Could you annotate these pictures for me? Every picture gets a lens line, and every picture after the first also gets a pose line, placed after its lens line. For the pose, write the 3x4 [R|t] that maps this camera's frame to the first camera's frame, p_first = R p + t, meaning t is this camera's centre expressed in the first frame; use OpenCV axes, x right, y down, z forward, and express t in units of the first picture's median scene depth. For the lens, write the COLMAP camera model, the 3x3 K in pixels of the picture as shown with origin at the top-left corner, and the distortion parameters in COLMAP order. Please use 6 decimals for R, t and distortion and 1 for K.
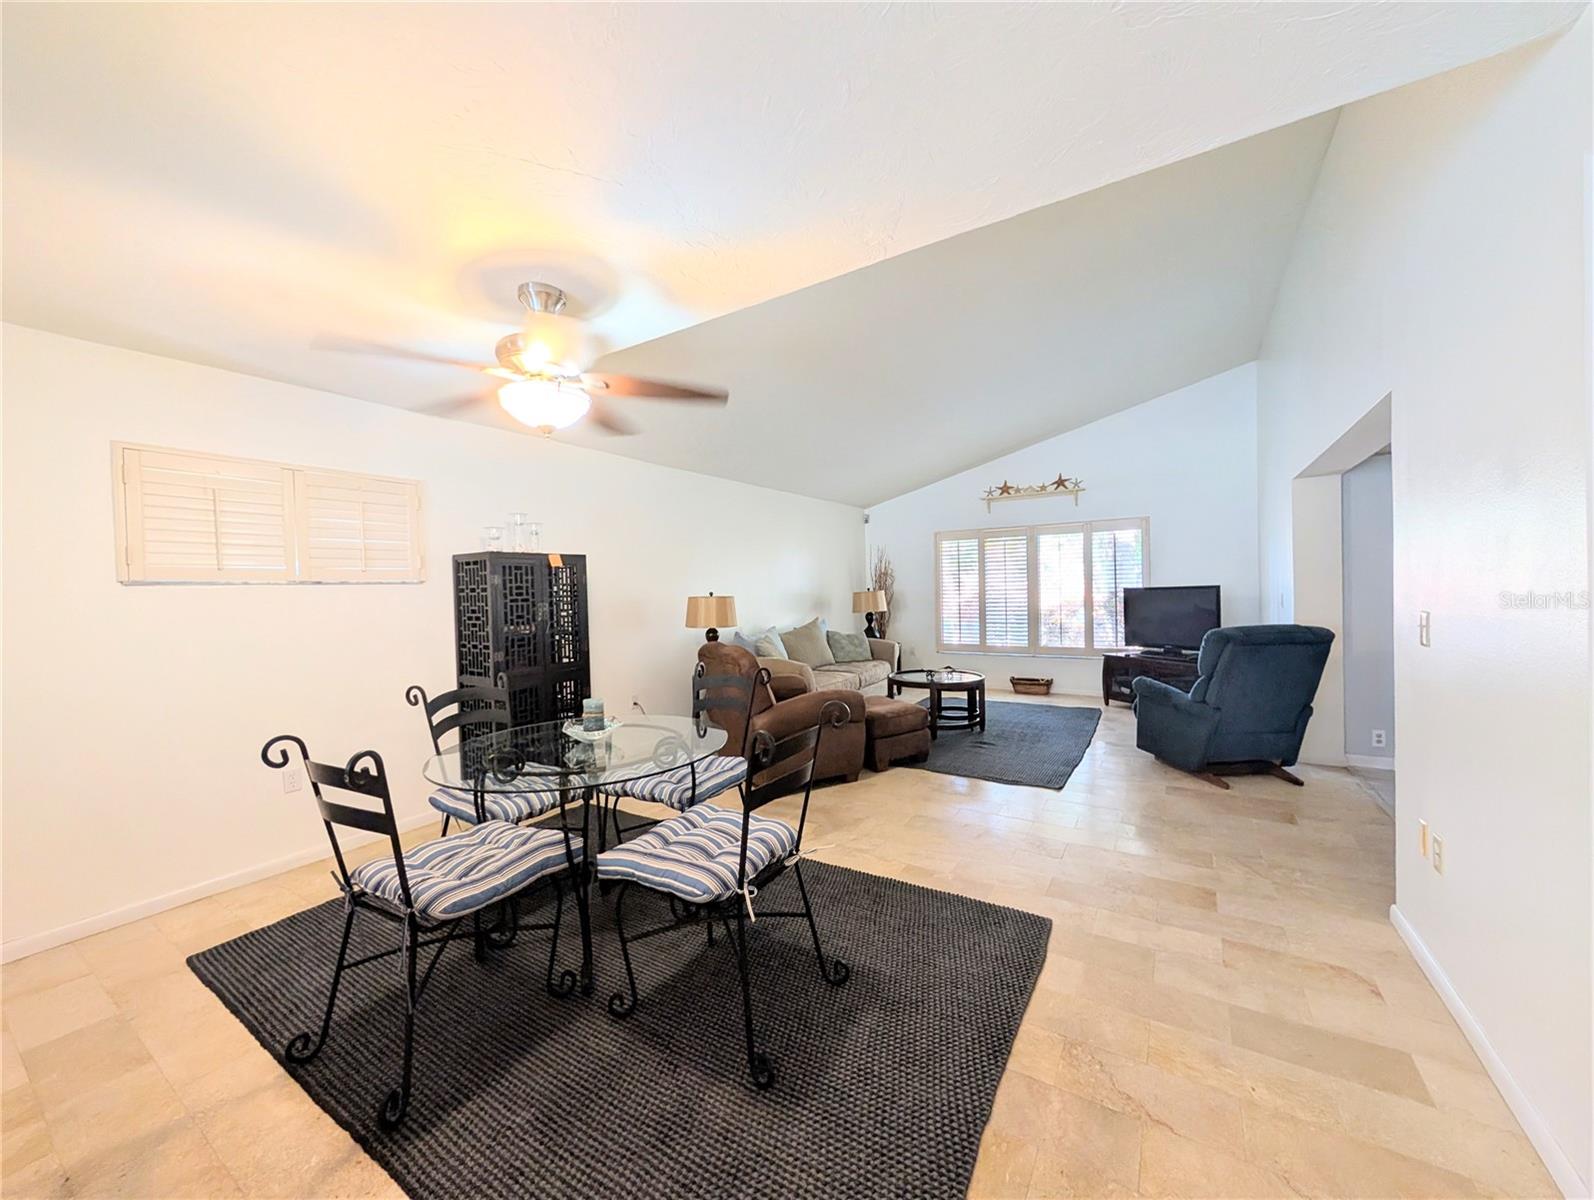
lens RADIAL K [[603.5, 0, 795.7], [0, 603.5, 601.0], [0, 0, 1]] dist [0.000545, 0.000451]
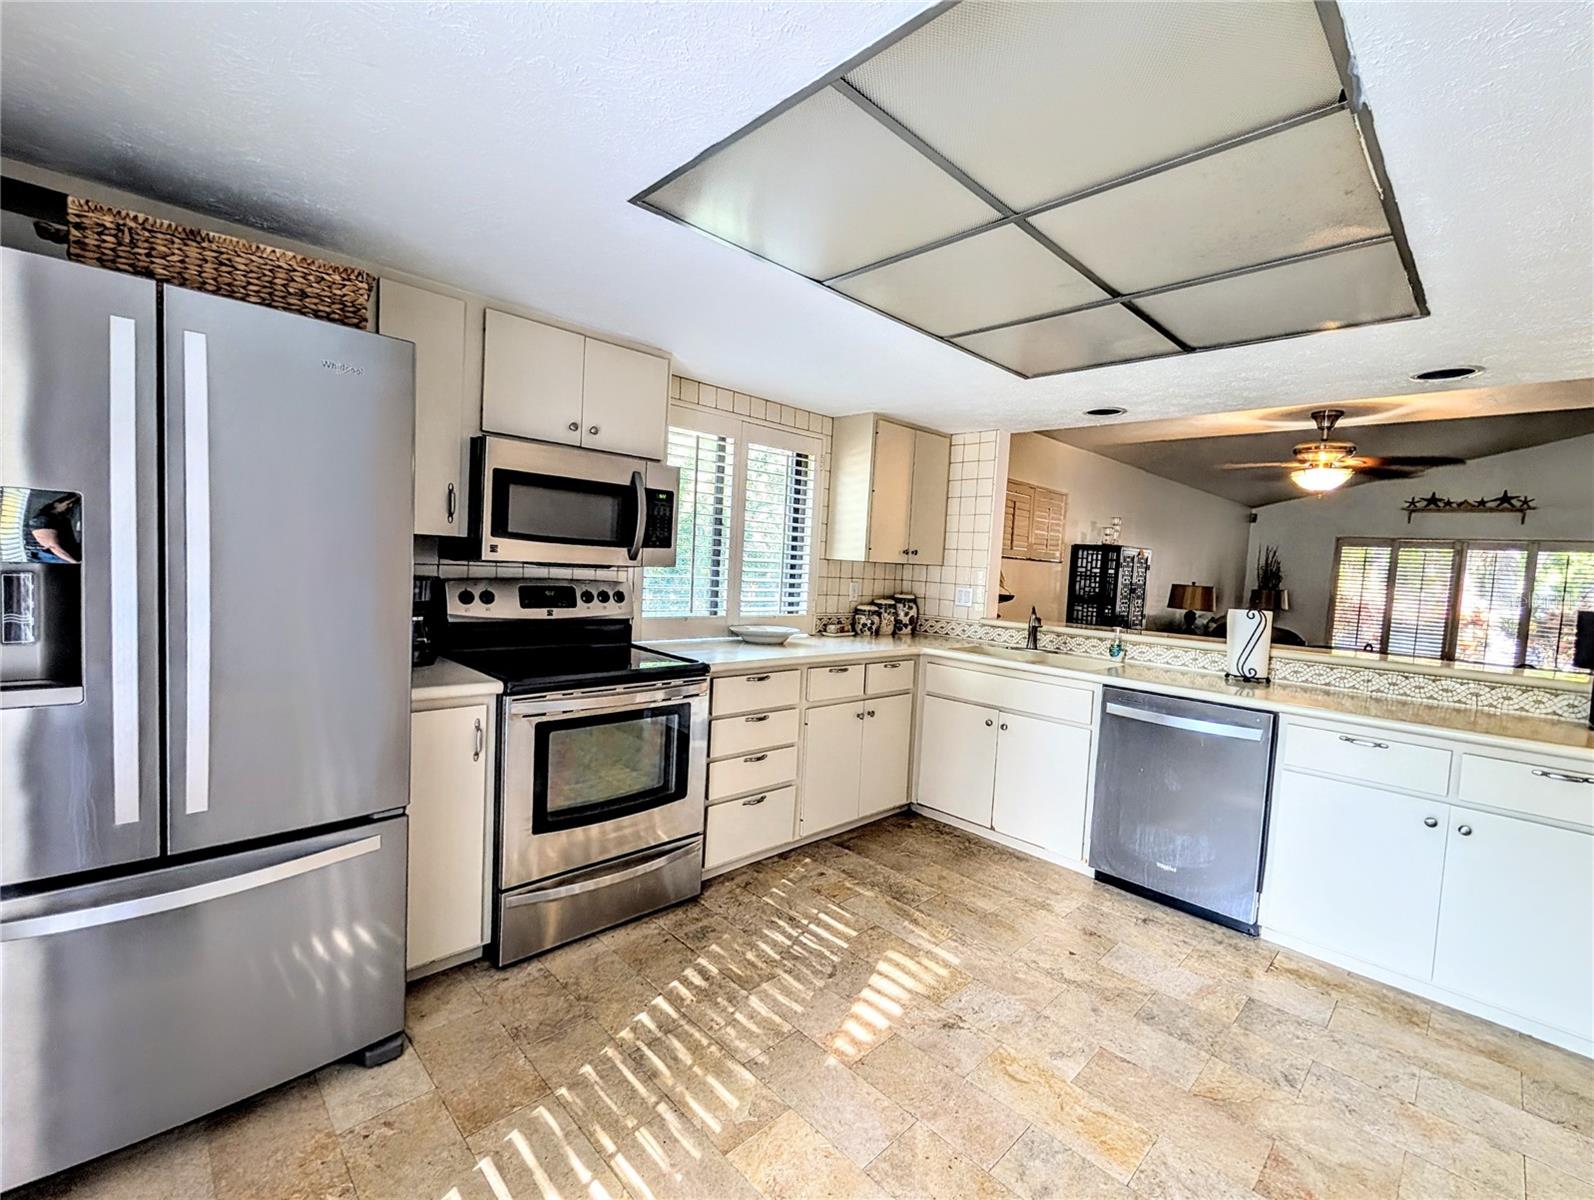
lens RADIAL K [[691.8, 0, 795.3], [0, 691.8, 602.2], [0, 0, 1]] dist [0.000403, -0.000031]
pose [[0.969202, 0.096179, -0.226711, -0.452493], [-0.087196, 0.994969, 0.049336, 0.021002], [0.230316, -0.028048, 0.972712, -0.417642]]
